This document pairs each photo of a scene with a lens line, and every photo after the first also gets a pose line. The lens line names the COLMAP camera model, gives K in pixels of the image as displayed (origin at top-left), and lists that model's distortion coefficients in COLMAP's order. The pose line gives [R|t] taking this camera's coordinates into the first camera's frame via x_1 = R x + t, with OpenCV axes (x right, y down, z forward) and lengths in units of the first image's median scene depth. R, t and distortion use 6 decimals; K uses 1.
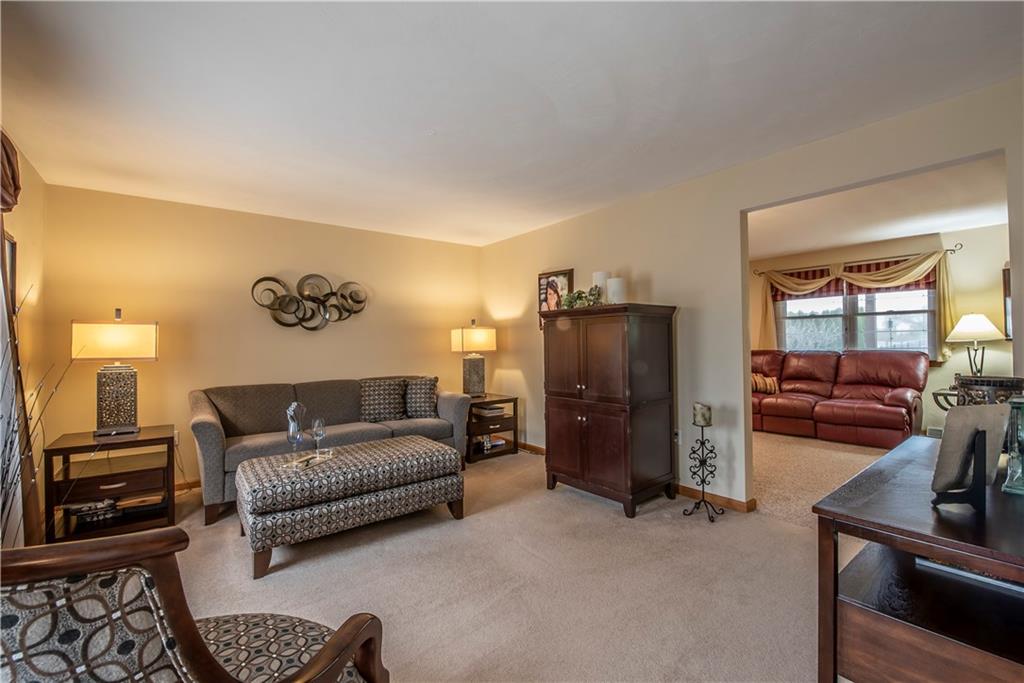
lens RADIAL K [[411.0, 0, 512.0], [0, 411.0, 341.5], [0, 0, 1]] dist [-0.000534, -0.000084]
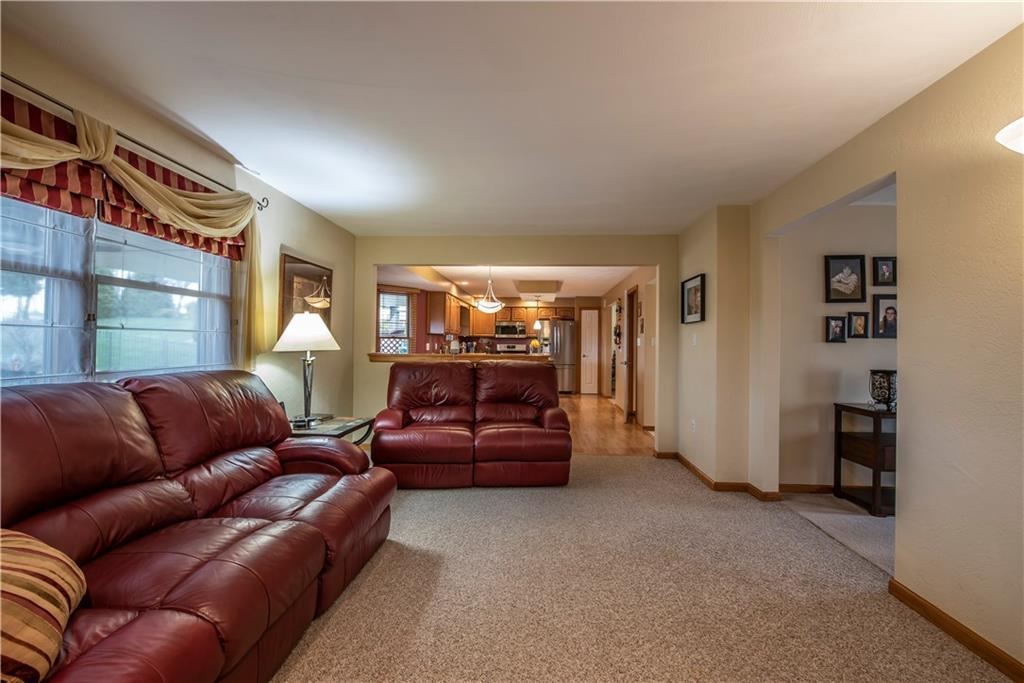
lens RADIAL K [[411.0, 0, 512.0], [0, 411.0, 341.5], [0, 0, 1]] dist [-0.000534, -0.000084]
pose [[-0.735256, 0.002578, 0.677784, 0.312980], [-0.014917, 0.999689, -0.019985, -0.006948], [-0.677625, -0.024805, -0.734989, 1.030559]]
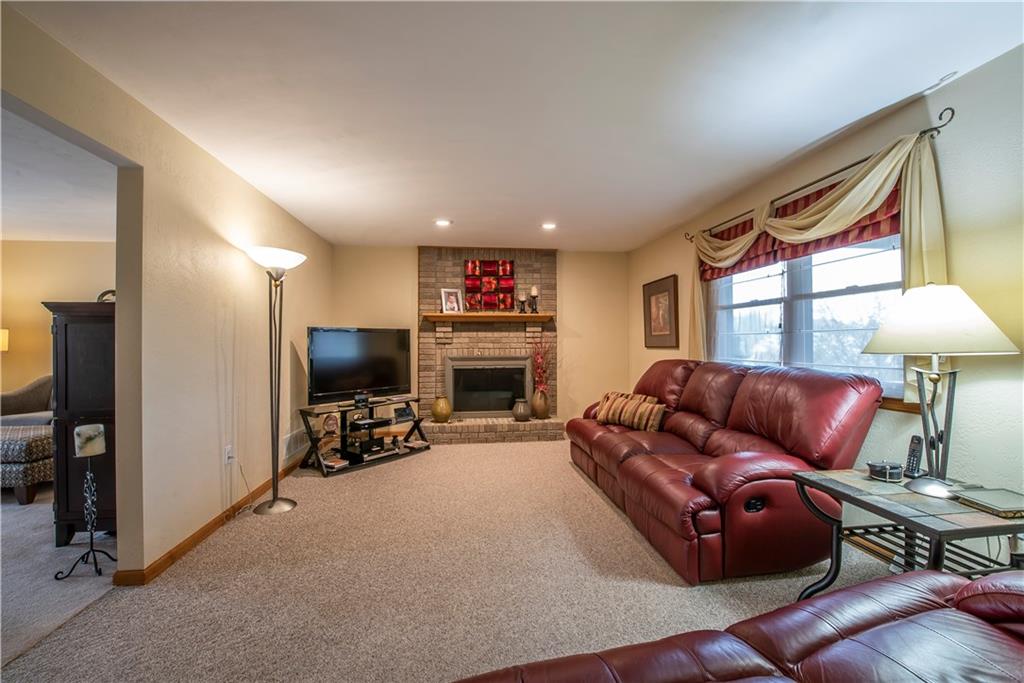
lens RADIAL K [[384.8, 0, 512.0], [0, 384.8, 341.5], [0, 0, 1]] dist [-0.000695, -0.000098]
pose [[0.857249, 0.006539, -0.514861, 0.780330], [0.001821, 0.999875, 0.015730, -0.016961], [0.514899, -0.014423, 0.857130, 0.393830]]
